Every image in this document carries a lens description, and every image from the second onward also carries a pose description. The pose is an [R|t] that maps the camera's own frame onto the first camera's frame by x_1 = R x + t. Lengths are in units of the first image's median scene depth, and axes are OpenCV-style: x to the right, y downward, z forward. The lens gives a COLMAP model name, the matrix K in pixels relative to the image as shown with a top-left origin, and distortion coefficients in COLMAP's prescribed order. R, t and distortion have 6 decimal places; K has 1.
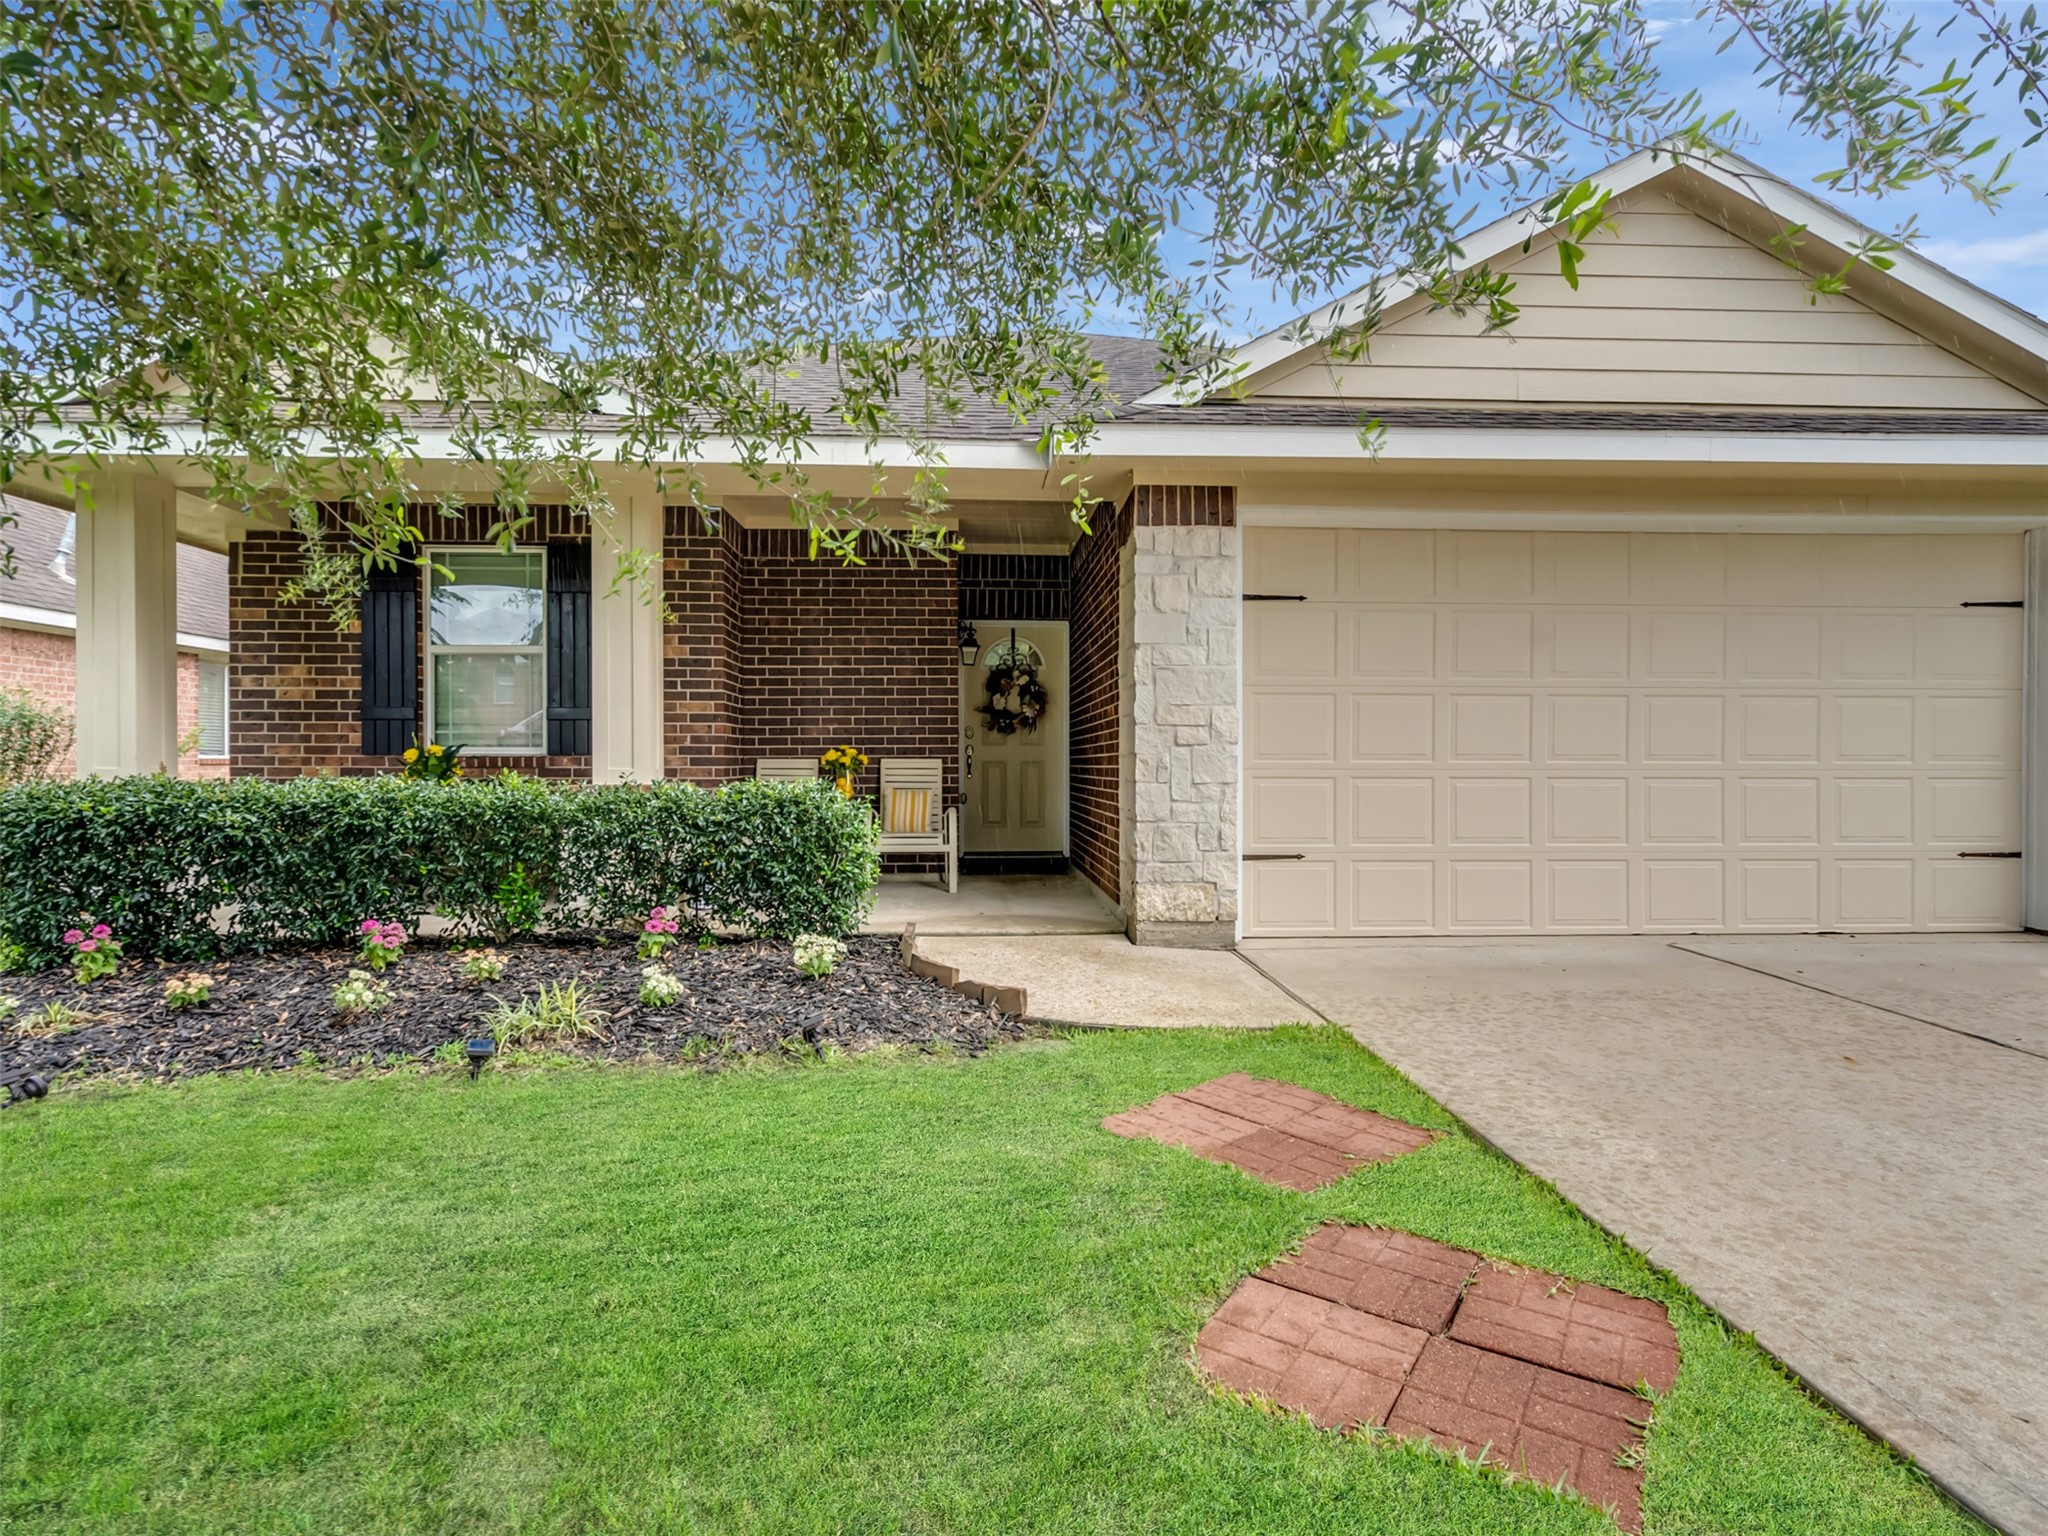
lens RADIAL K [[1049.0, 0, 1007.7], [0, 1049.0, 769.2], [0, 0, 1]] dist [-0.008183, 0.006010]
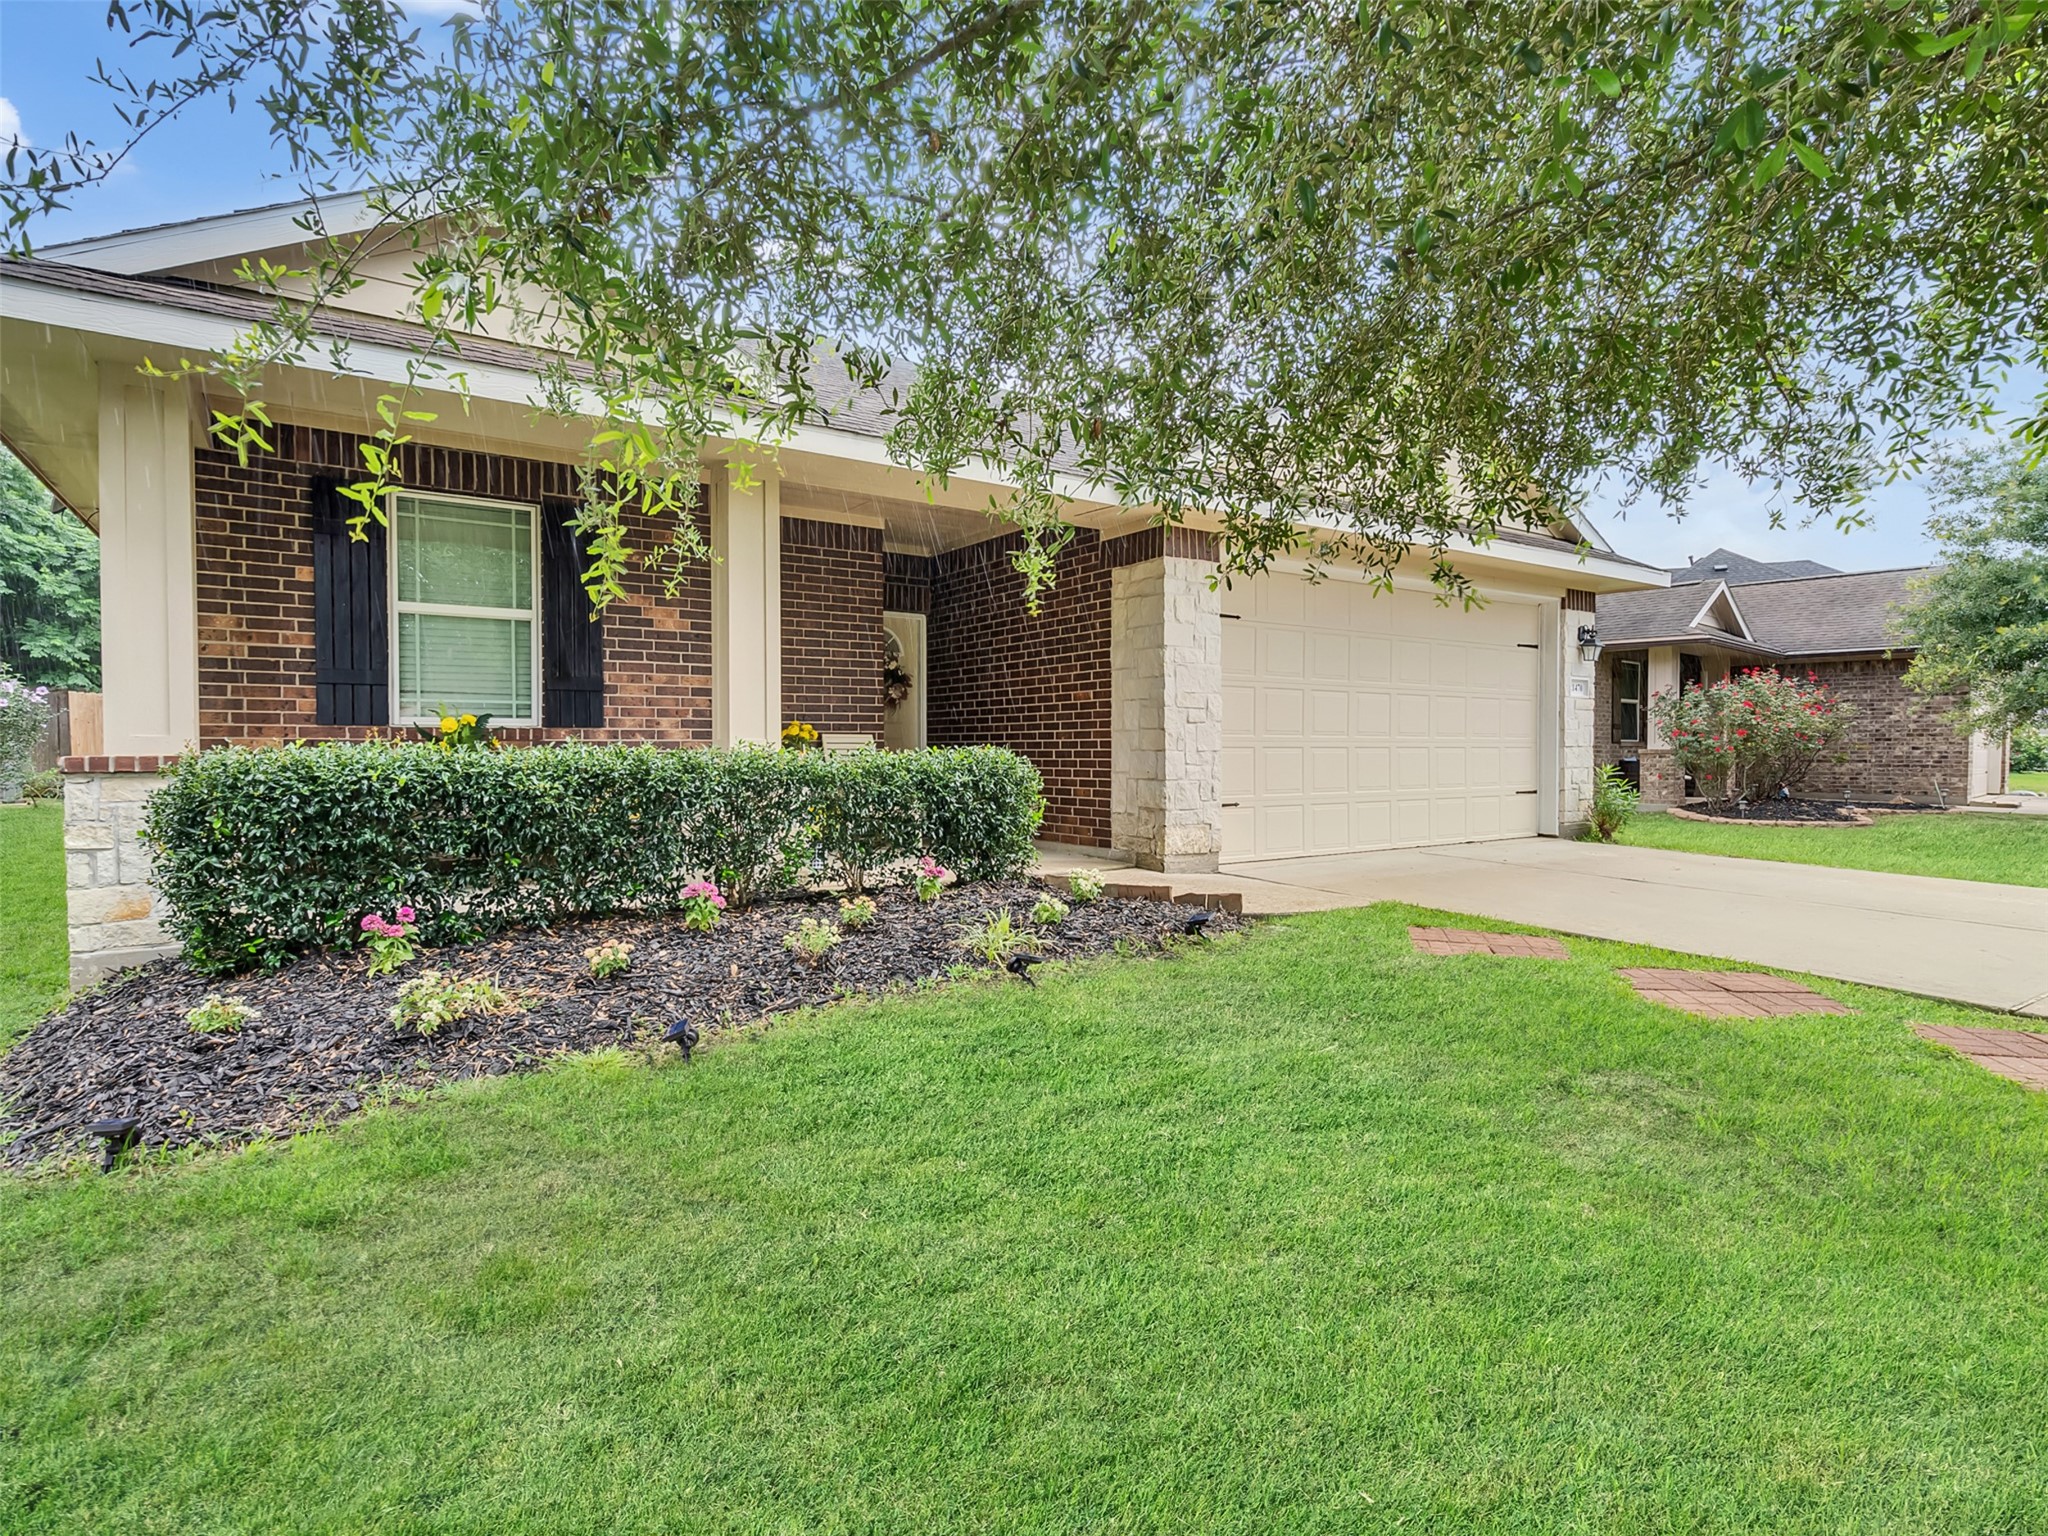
lens RADIAL K [[1049.0, 0, 1007.7], [0, 1049.0, 769.2], [0, 0, 1]] dist [-0.008183, 0.006010]
pose [[0.855731, -0.011003, 0.517305, -0.575788], [0.004061, 0.999886, 0.014550, 0.012699], [-0.517406, -0.010350, 0.855678, -0.026088]]
